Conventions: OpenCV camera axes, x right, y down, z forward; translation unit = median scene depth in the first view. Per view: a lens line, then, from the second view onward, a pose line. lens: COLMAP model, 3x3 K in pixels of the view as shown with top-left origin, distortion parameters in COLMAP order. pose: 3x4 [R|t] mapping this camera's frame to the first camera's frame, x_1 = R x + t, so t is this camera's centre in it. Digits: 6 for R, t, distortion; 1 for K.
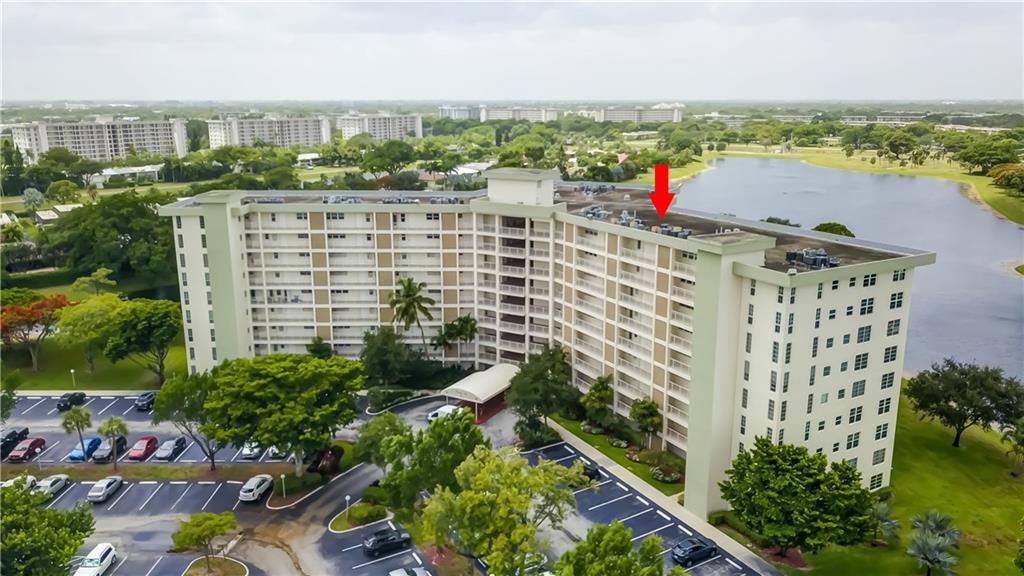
lens RADIAL K [[795.0, 0, 512.2], [0, 795.0, 289.2], [0, 0, 1]] dist [0.022948, -0.044903]
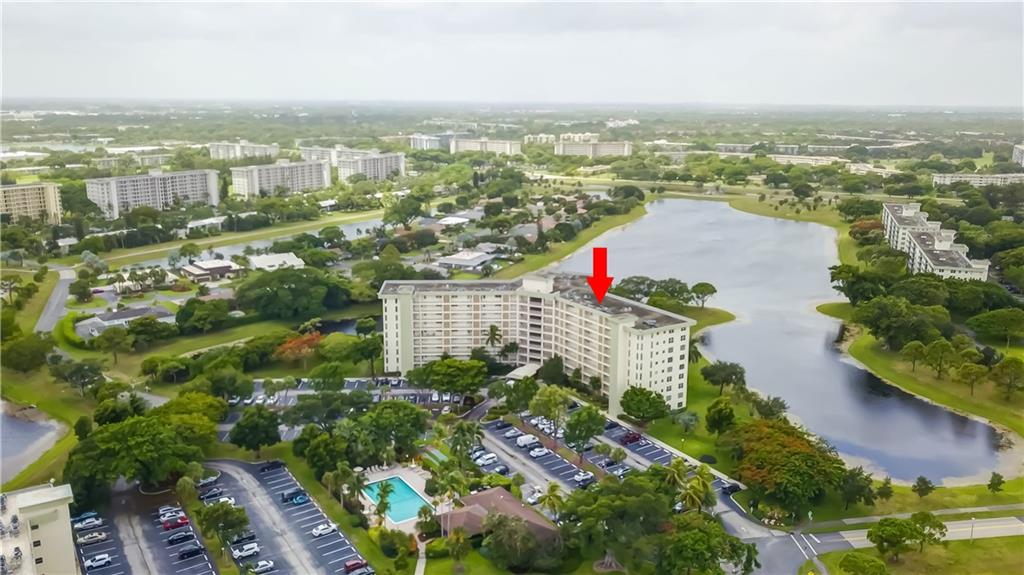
lens RADIAL K [[795.0, 0, 512.0], [0, 795.0, 285.9], [0, 0, 1]] dist [0.022948, -0.044903]
pose [[0.998550, -0.004018, 0.053685, -0.185209], [0.004961, 0.999836, -0.017444, -0.084804], [-0.053606, 0.017685, 0.998406, -1.224964]]
